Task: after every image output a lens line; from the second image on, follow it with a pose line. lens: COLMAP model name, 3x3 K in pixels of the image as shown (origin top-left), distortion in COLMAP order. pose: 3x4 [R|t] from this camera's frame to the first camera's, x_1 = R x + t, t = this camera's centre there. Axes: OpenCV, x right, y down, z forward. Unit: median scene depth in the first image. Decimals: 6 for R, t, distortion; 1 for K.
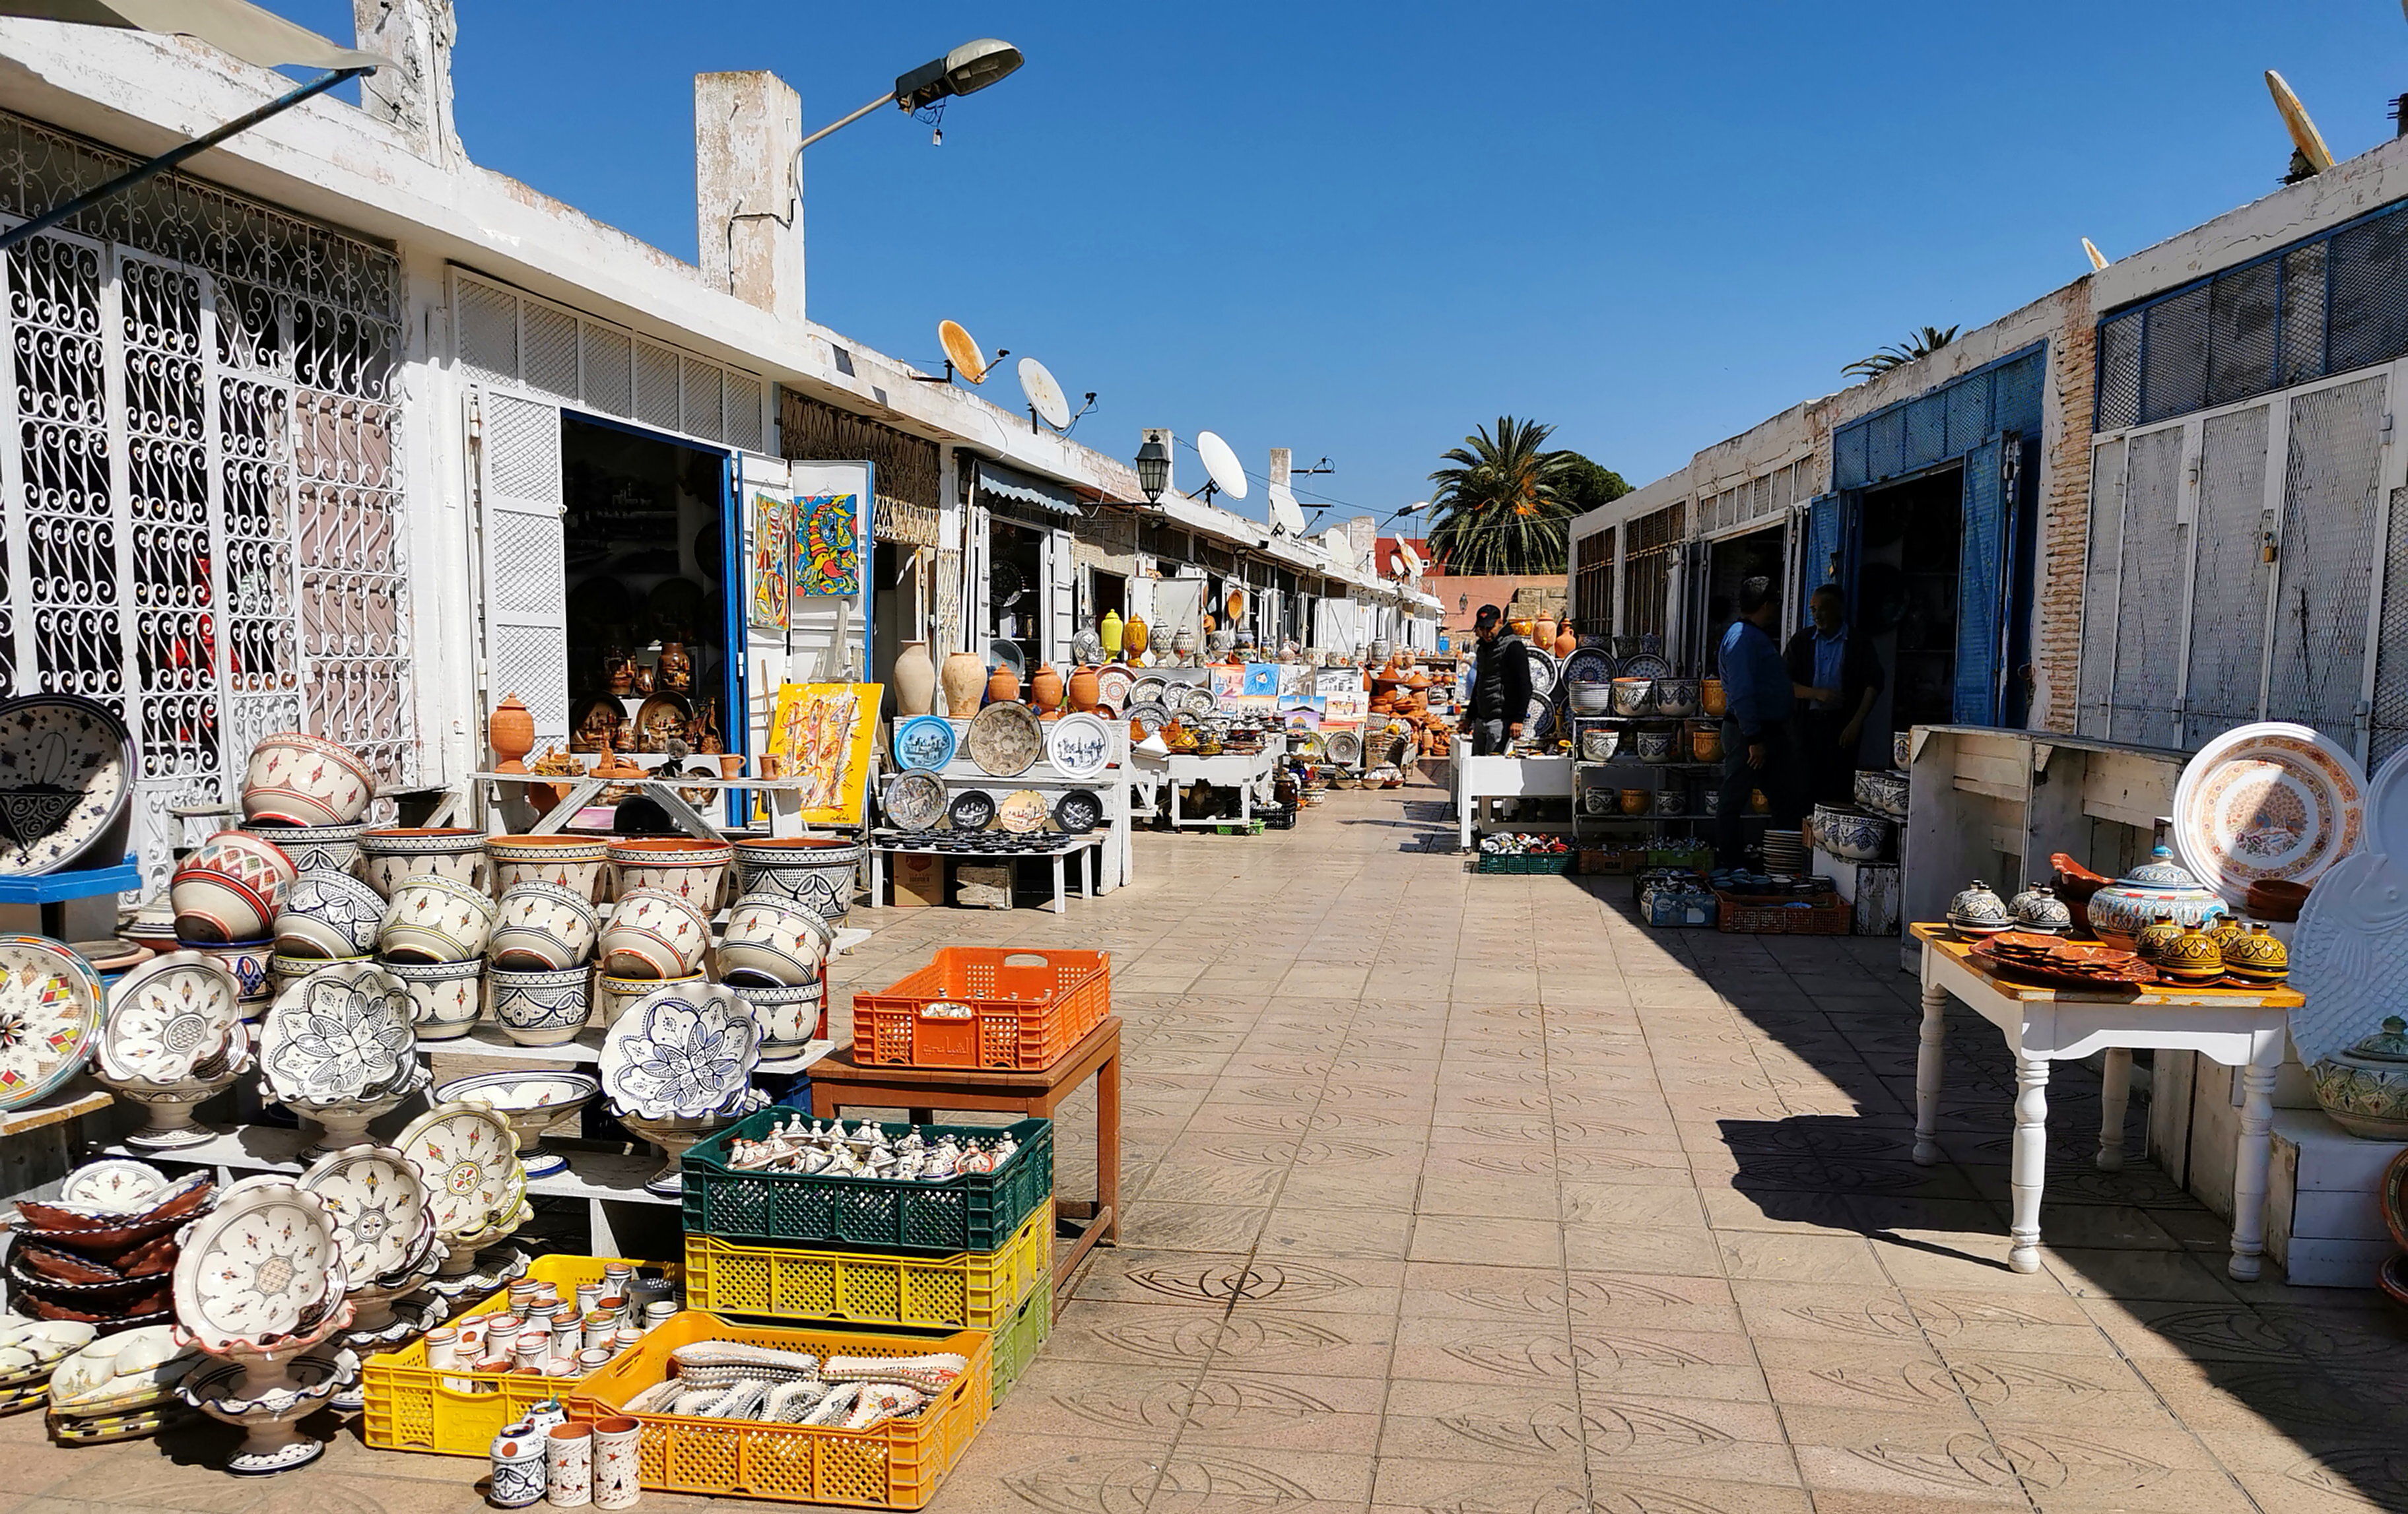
lens RADIAL K [[2200.9, 0, 1204.0], [0, 2200.9, 757.0], [0, 0, 1]] dist [0.245353, 0.002782]
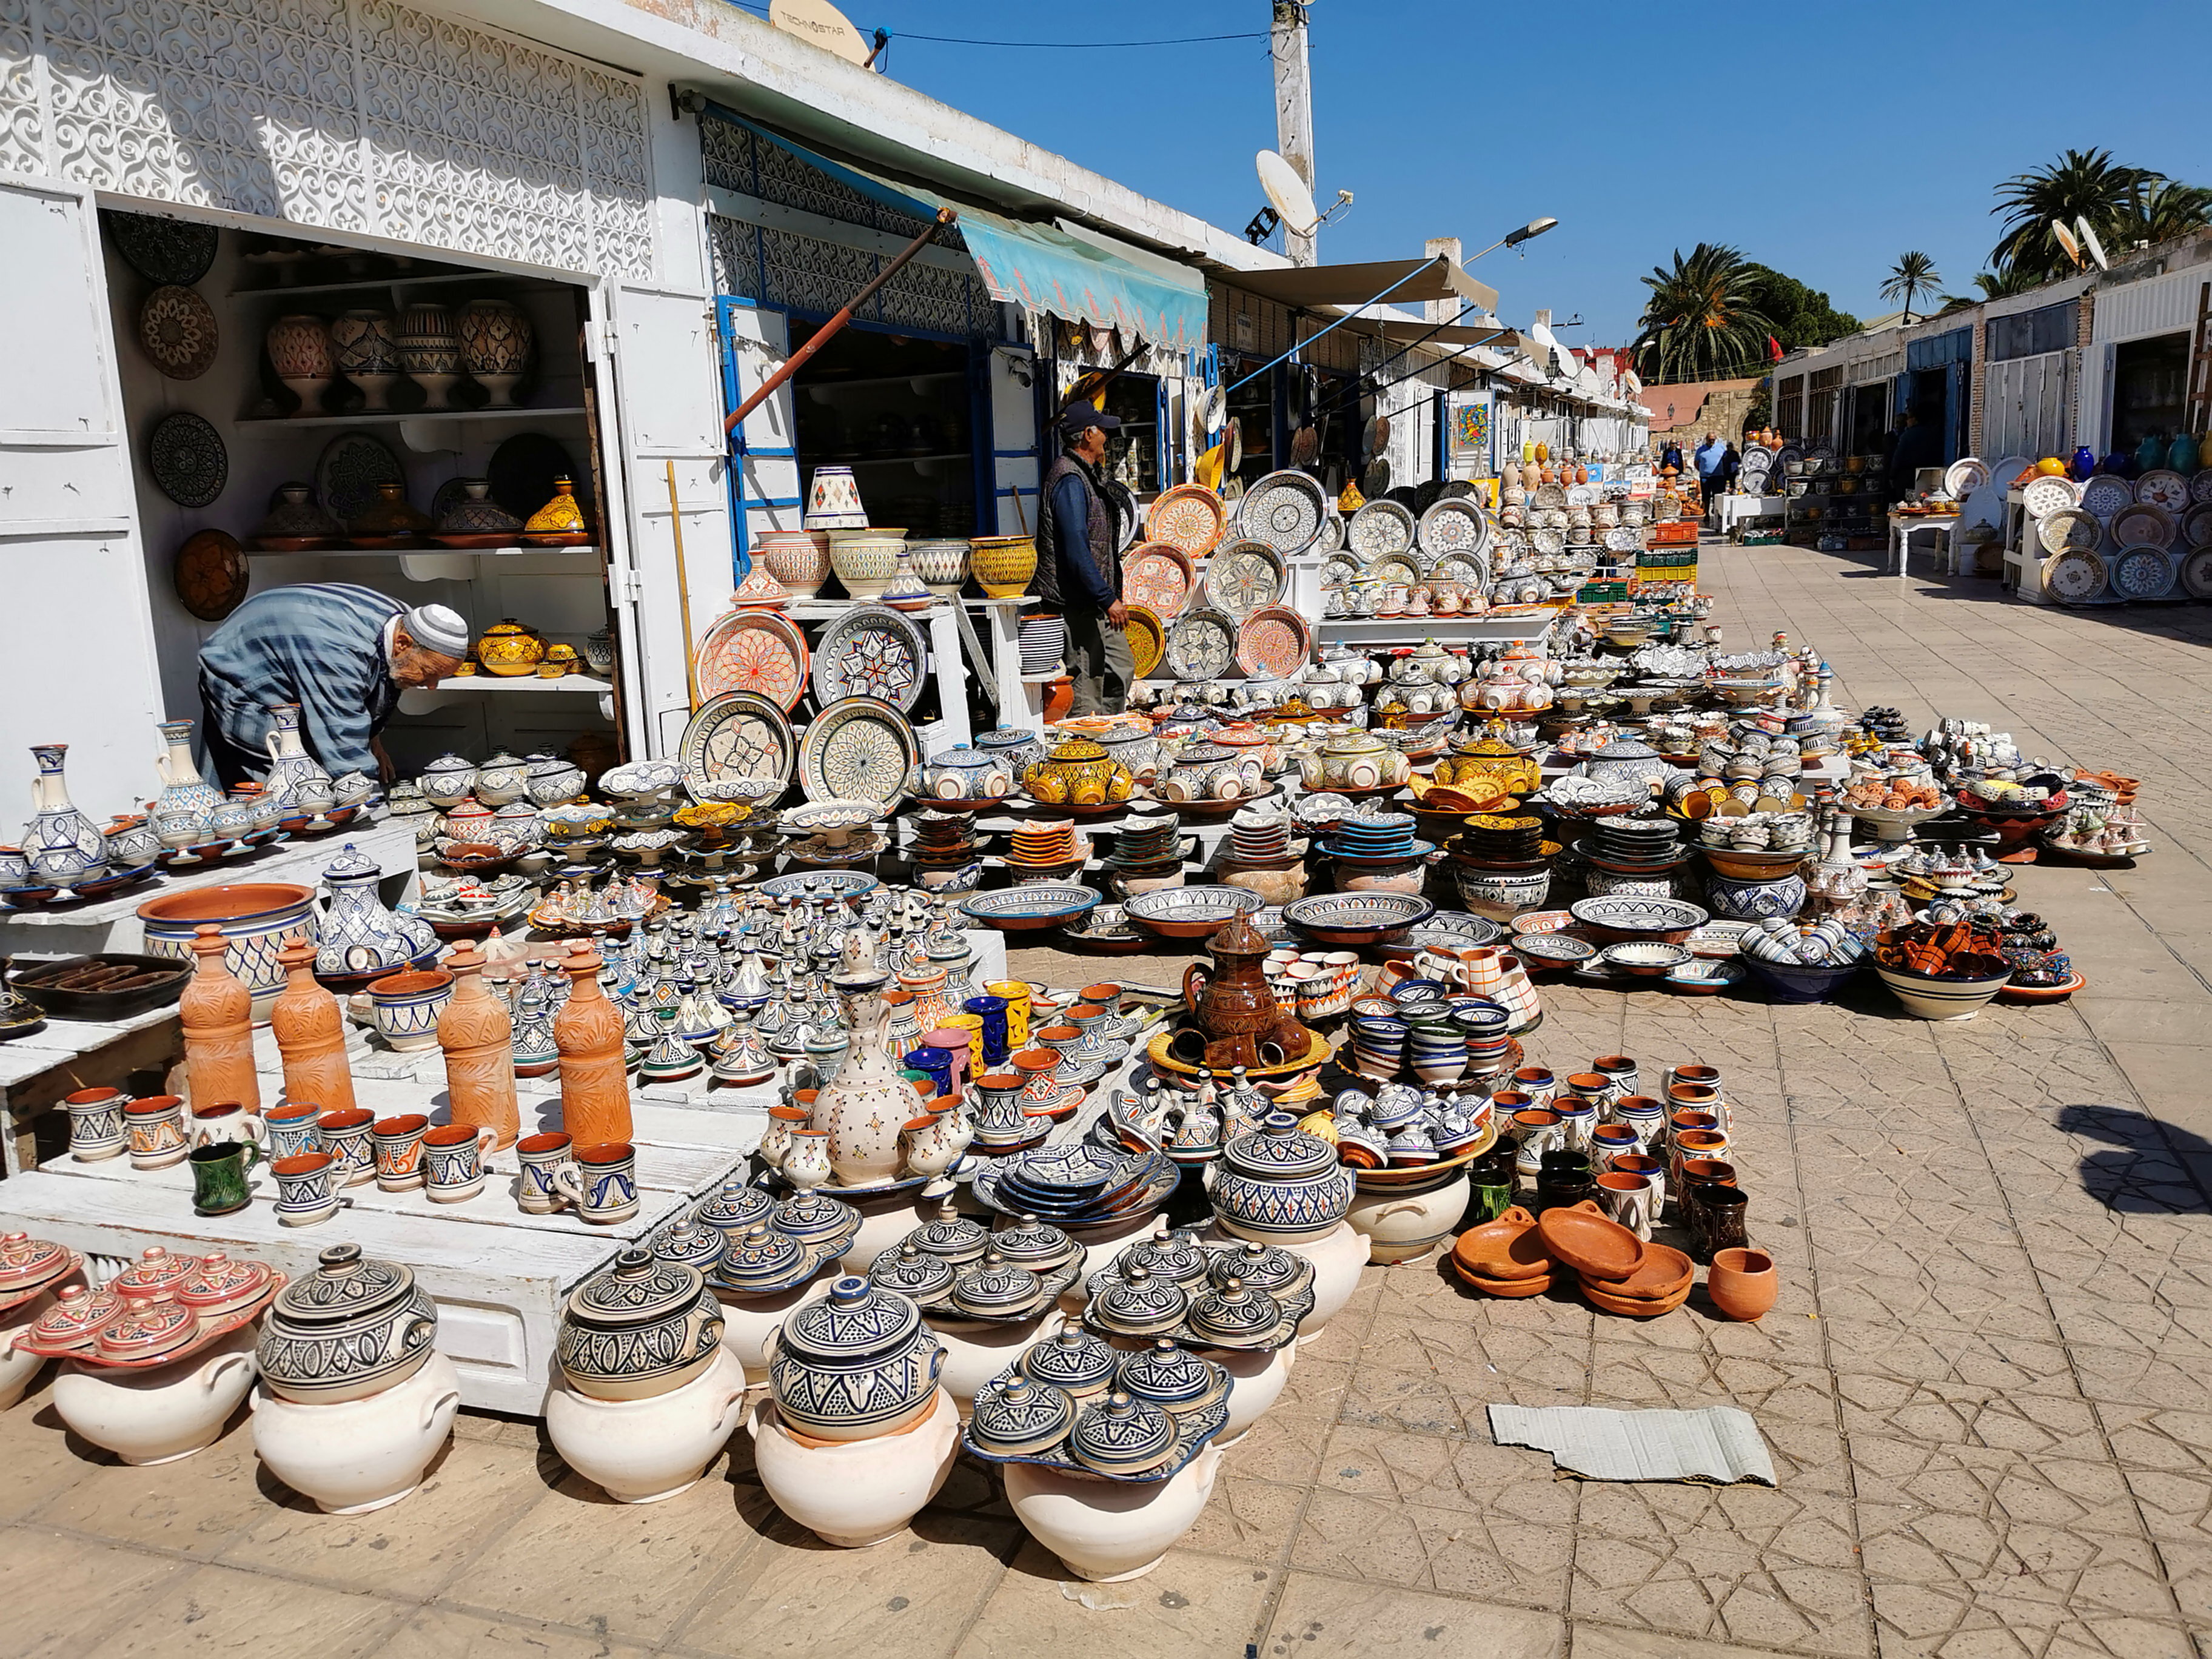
lens RADIAL K [[1745.7, 0, 1106.0], [0, 1745.7, 829.5], [0, 0, 1]] dist [0.035262, -0.001546]
pose [[0.981849, -0.018417, -0.188770, -0.167647], [0.047077, 0.987793, 0.148490, 0.034558], [0.183731, -0.154682, 0.970730, -0.845442]]
